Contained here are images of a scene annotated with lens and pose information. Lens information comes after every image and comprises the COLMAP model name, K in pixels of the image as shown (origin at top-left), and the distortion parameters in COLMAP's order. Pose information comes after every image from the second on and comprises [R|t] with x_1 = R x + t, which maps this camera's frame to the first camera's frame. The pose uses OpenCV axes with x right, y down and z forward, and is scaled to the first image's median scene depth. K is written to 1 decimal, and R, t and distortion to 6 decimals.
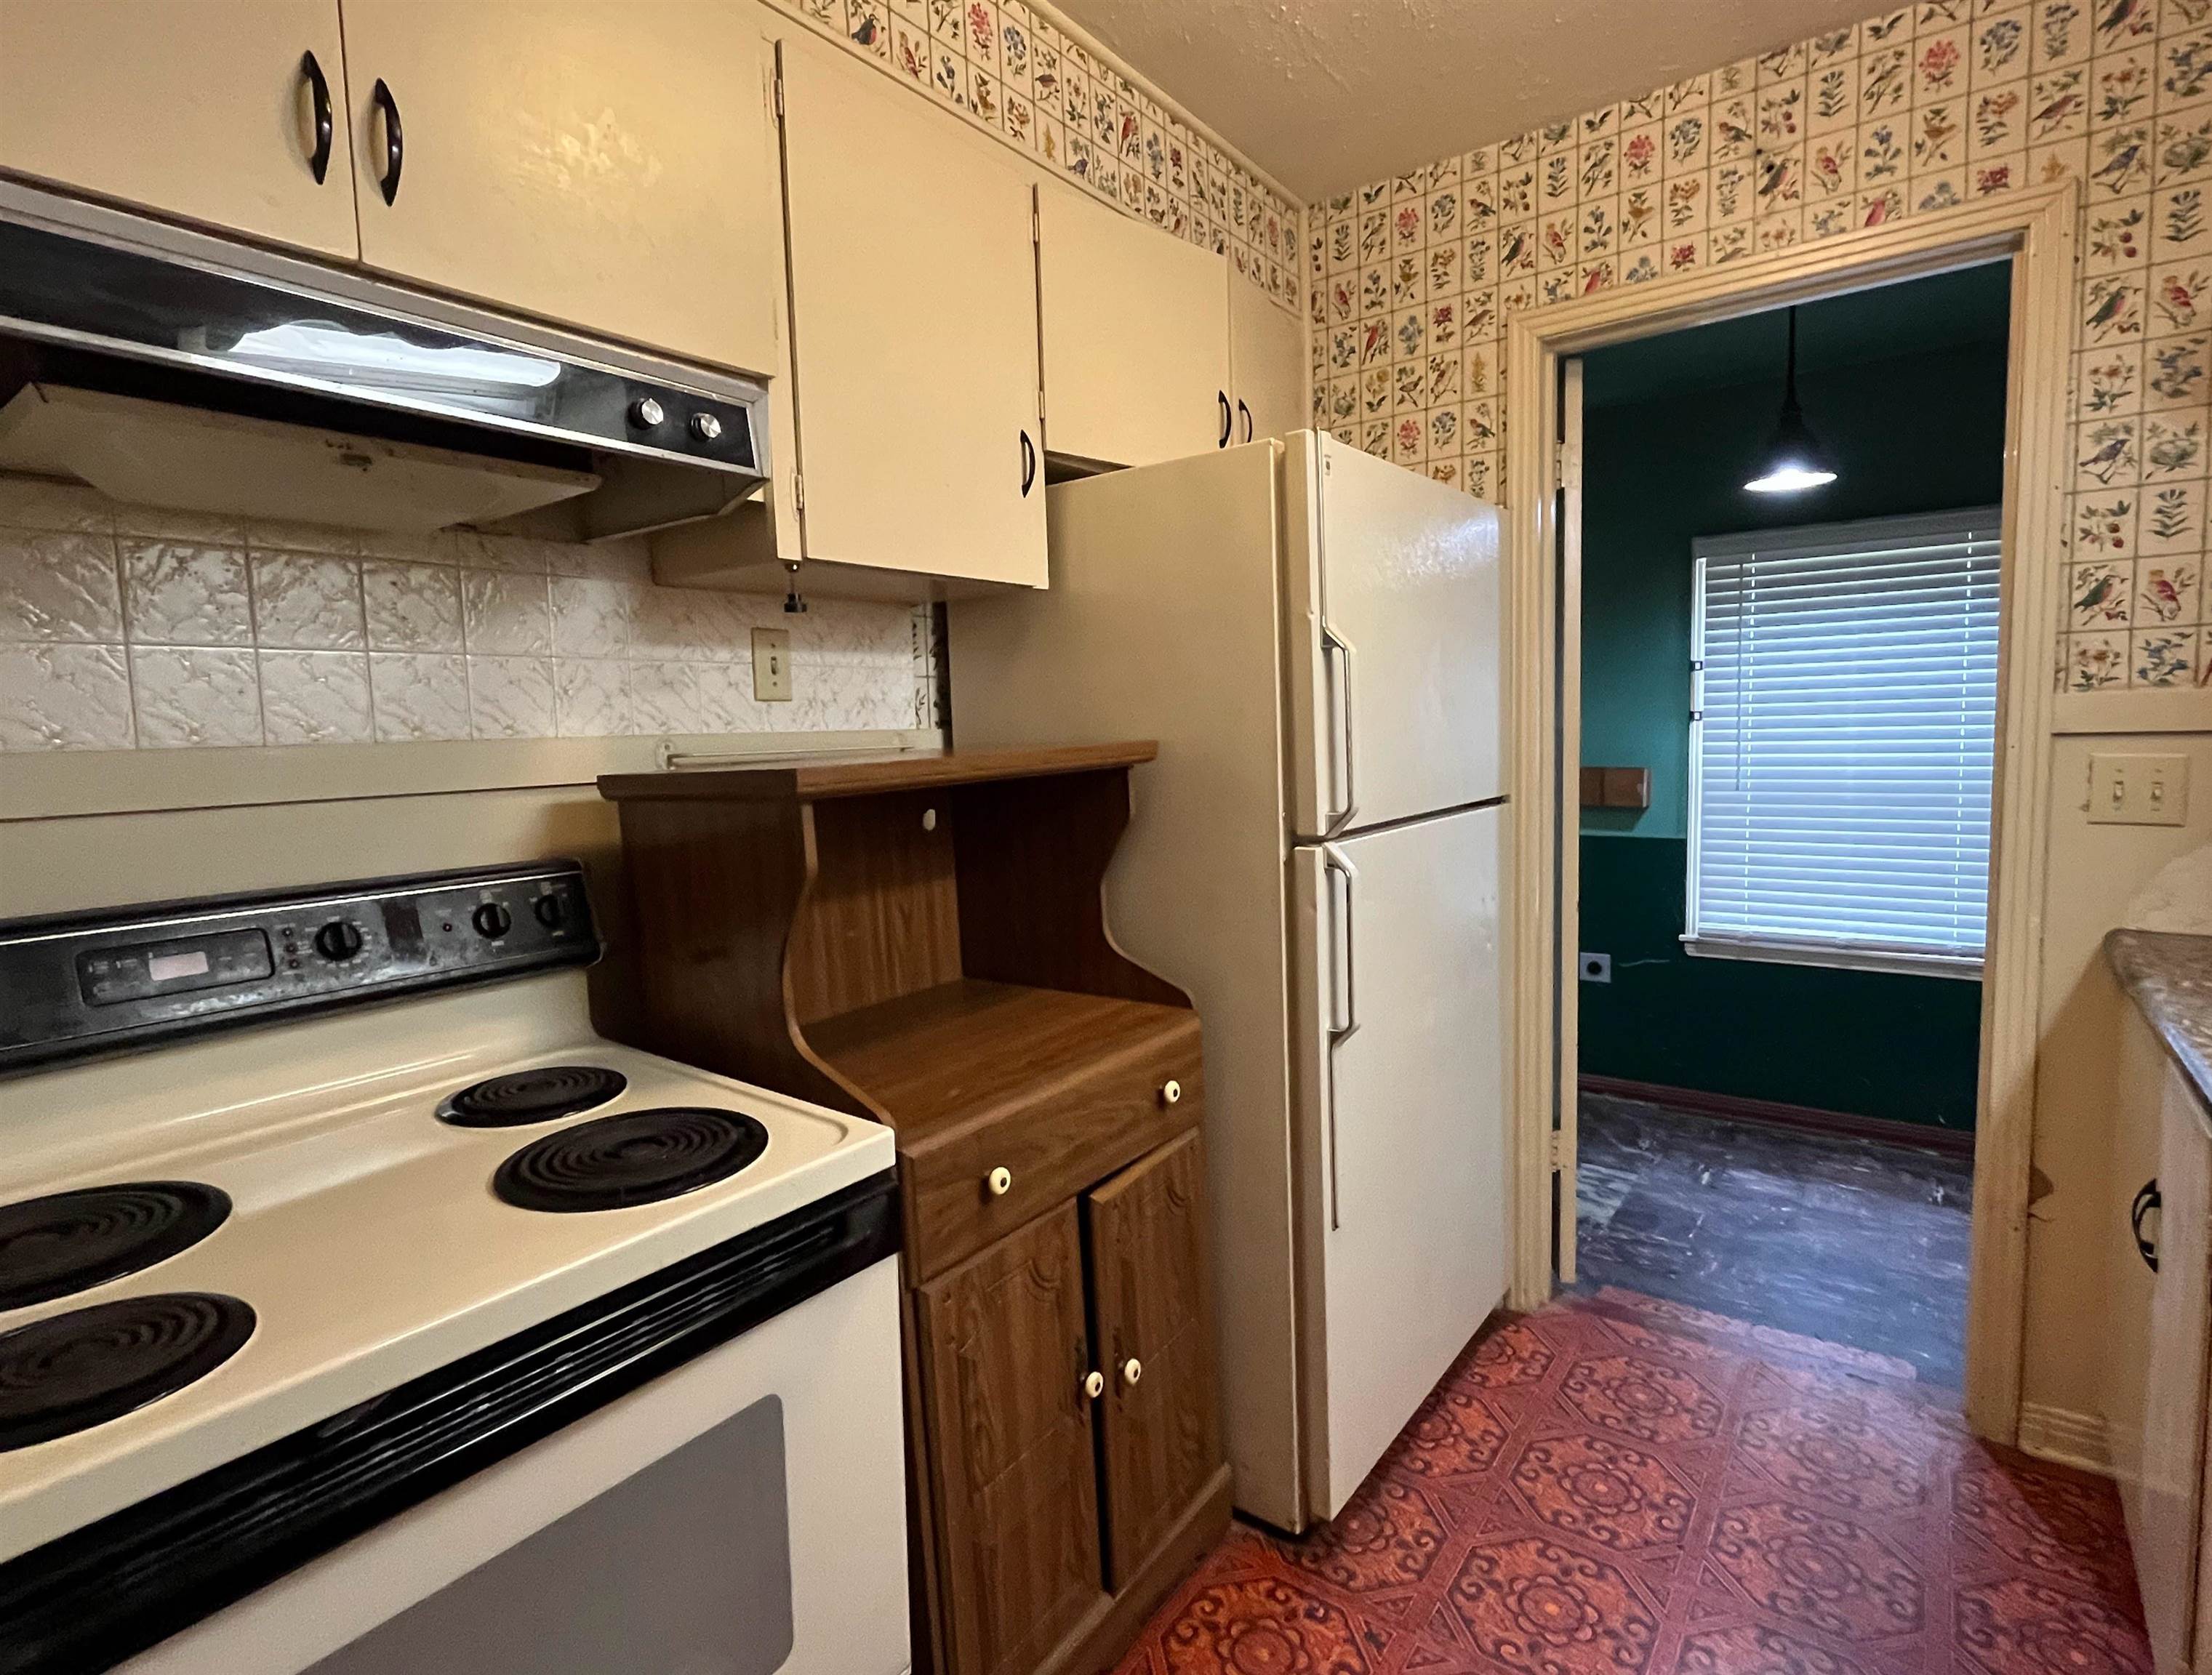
lens RADIAL K [[1103.7, 0, 1113.7], [0, 1103.7, 829.3], [0, 0, 1]] dist [-0.002200, -0.000748]
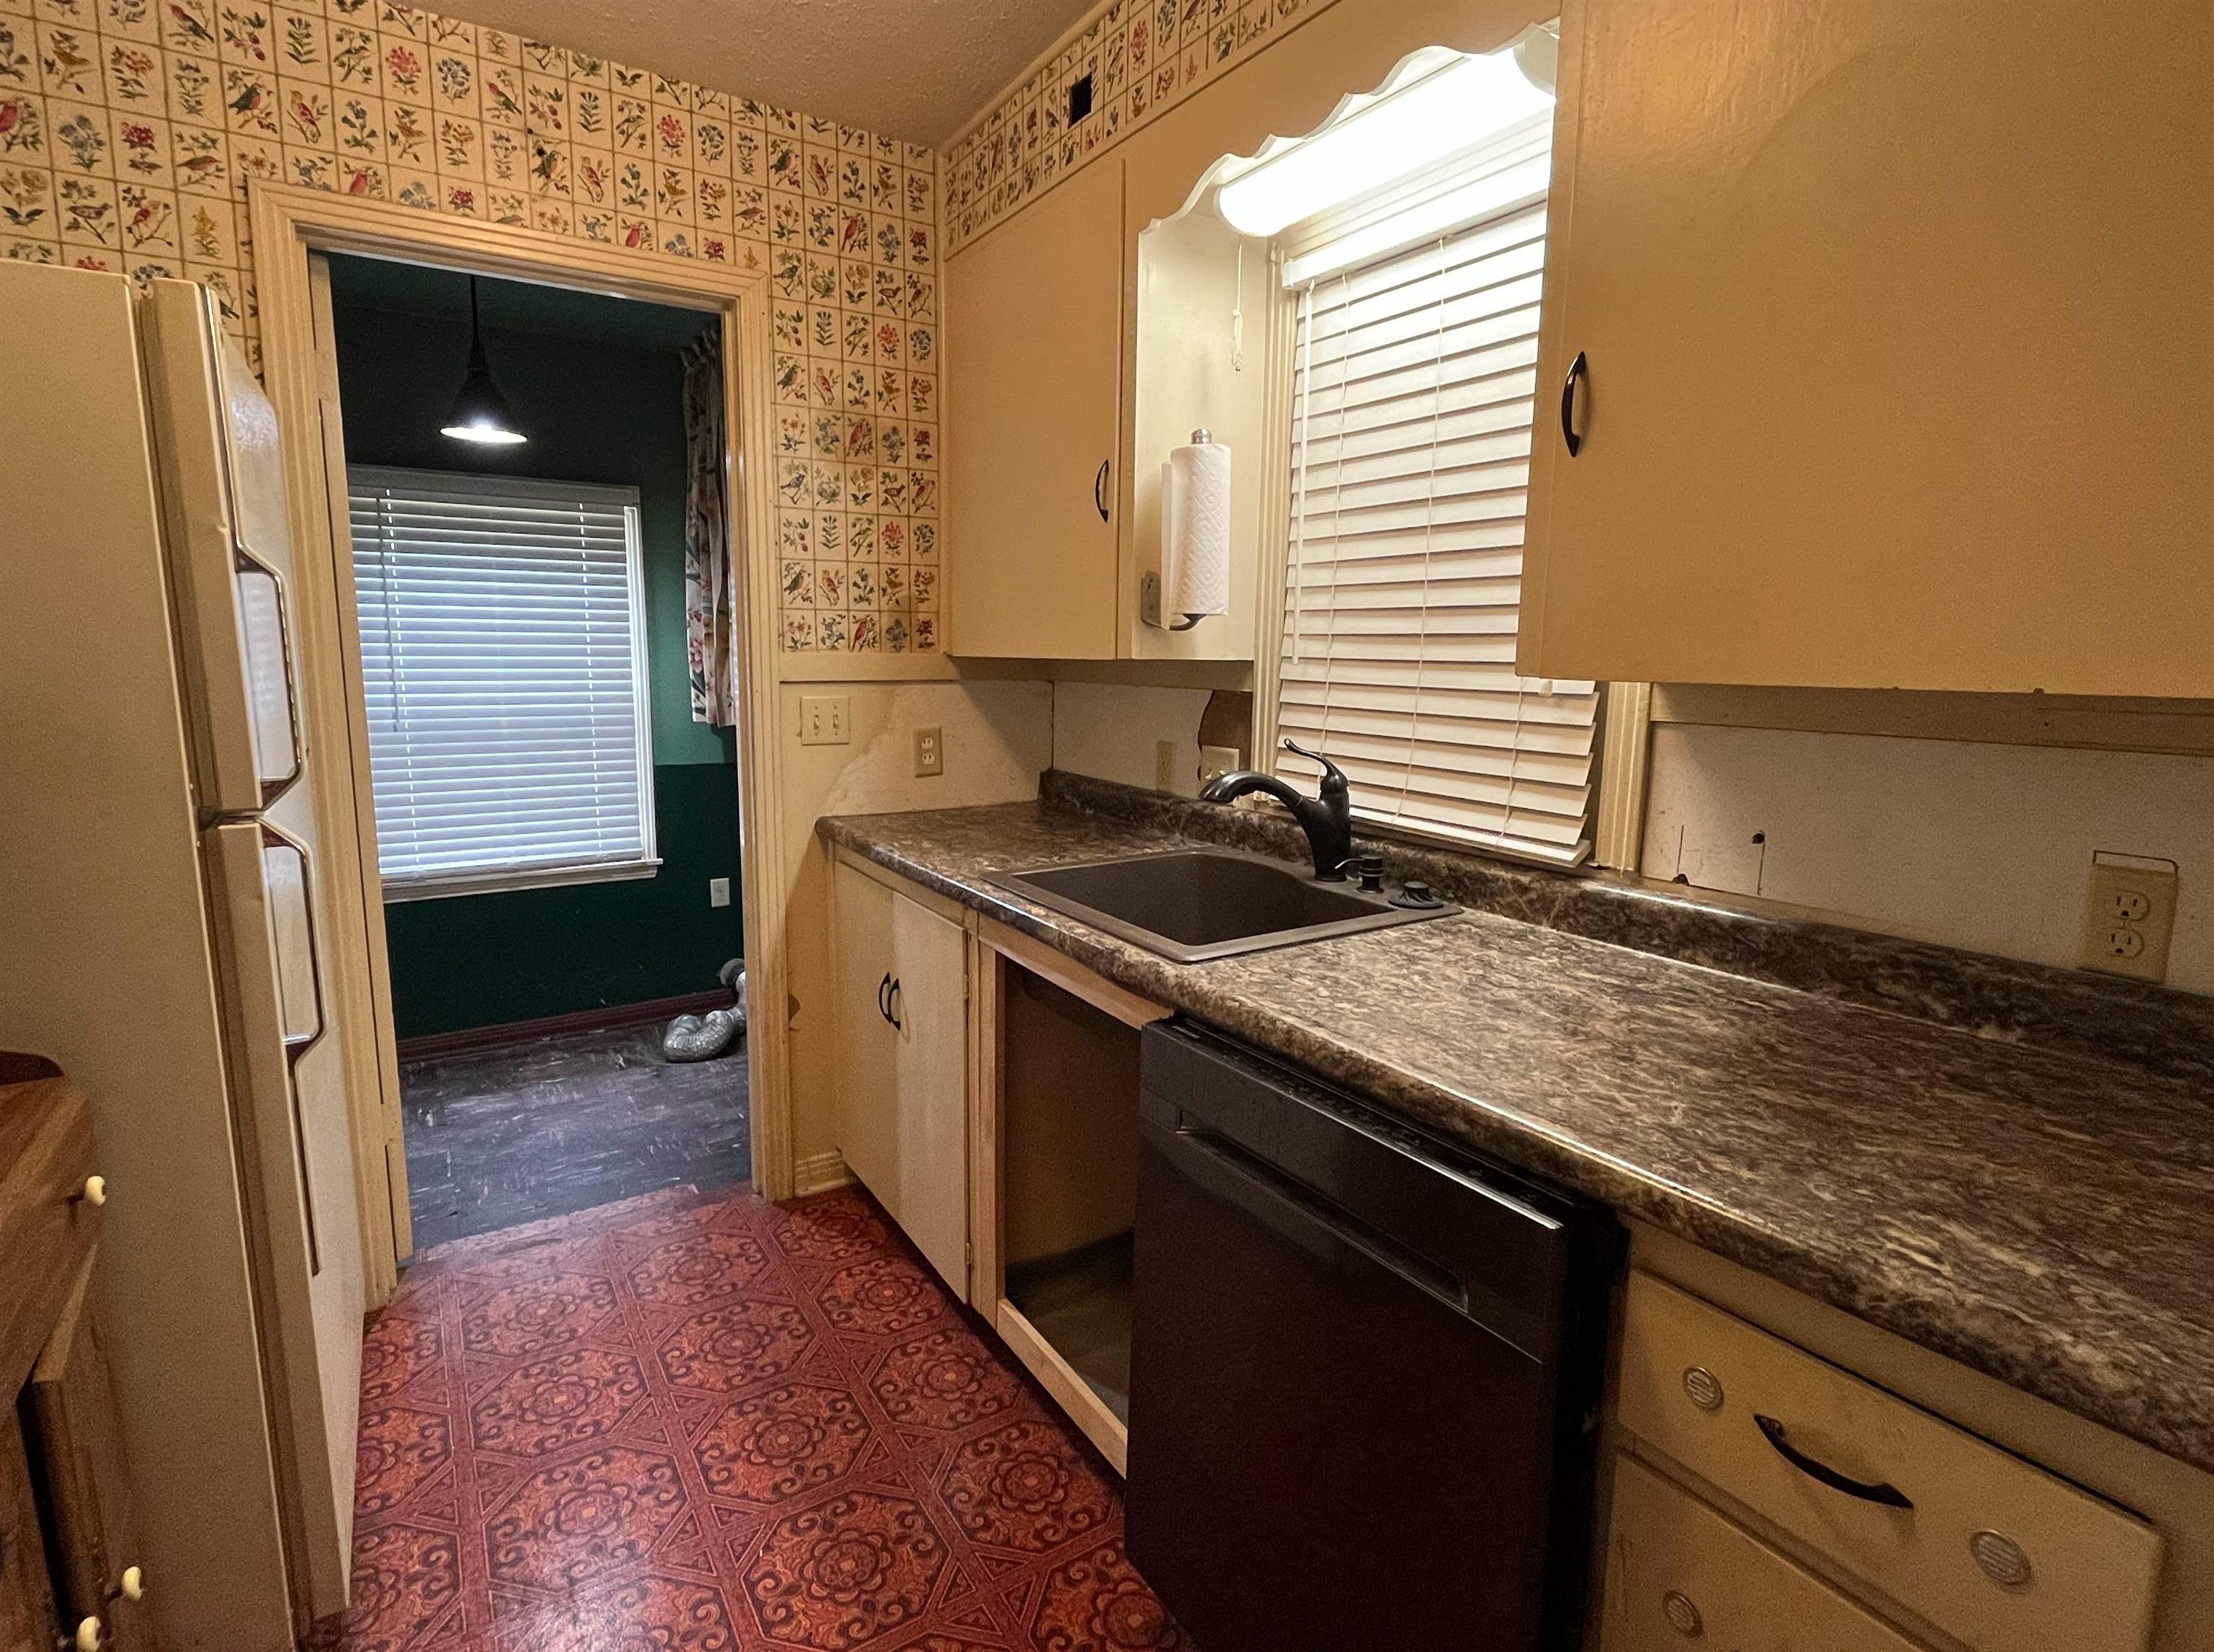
lens RADIAL K [[1104.5, 0, 1106.3], [0, 1104.5, 816.8], [0, 0, 1]] dist [-0.001718, -0.000219]
pose [[0.357121, -0.109763, 0.927586, -0.287729], [0.065770, 0.993562, 0.092248, -0.018321], [-0.931740, 0.028064, 0.362041, 0.116097]]
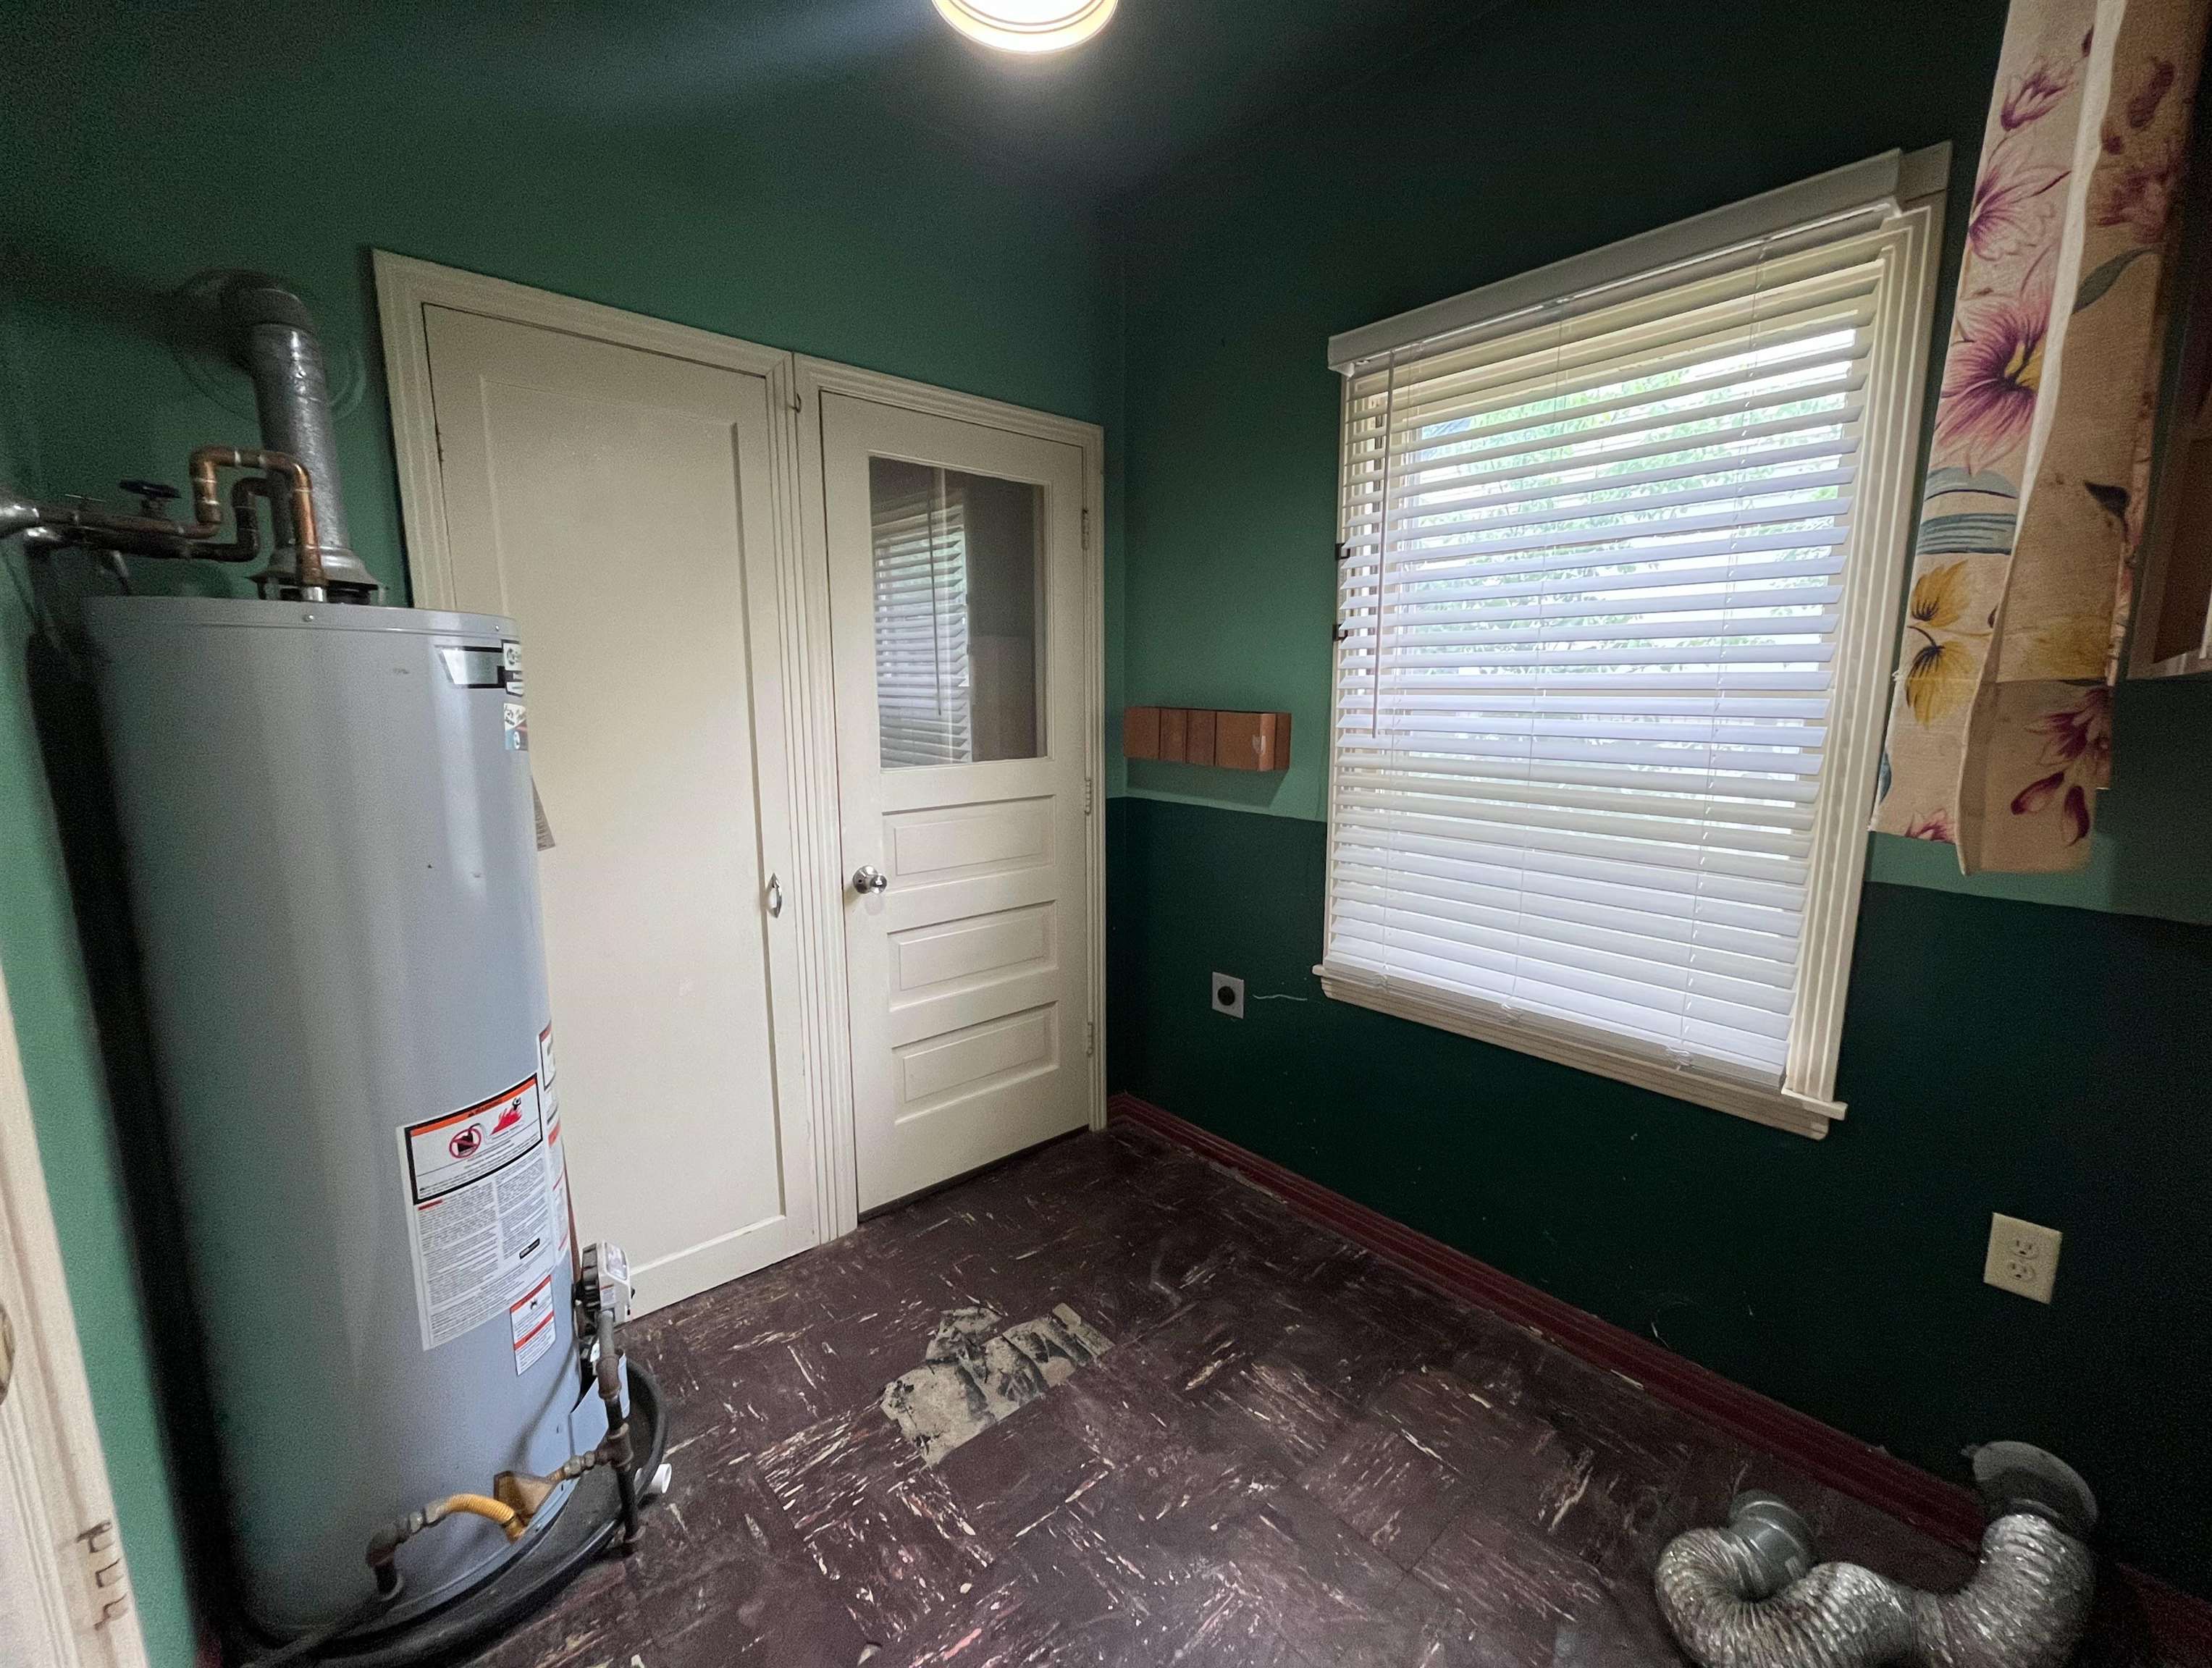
lens RADIAL K [[898.9, 0, 1115.2], [0, 898.9, 827.7], [0, 0, 1]] dist [0.000255, 0.000094]
pose [[0.980418, 0.056169, -0.188746, 1.124286], [-0.044069, 0.996732, 0.067705, -0.042679], [0.191932, -0.058062, 0.979689, 1.023269]]
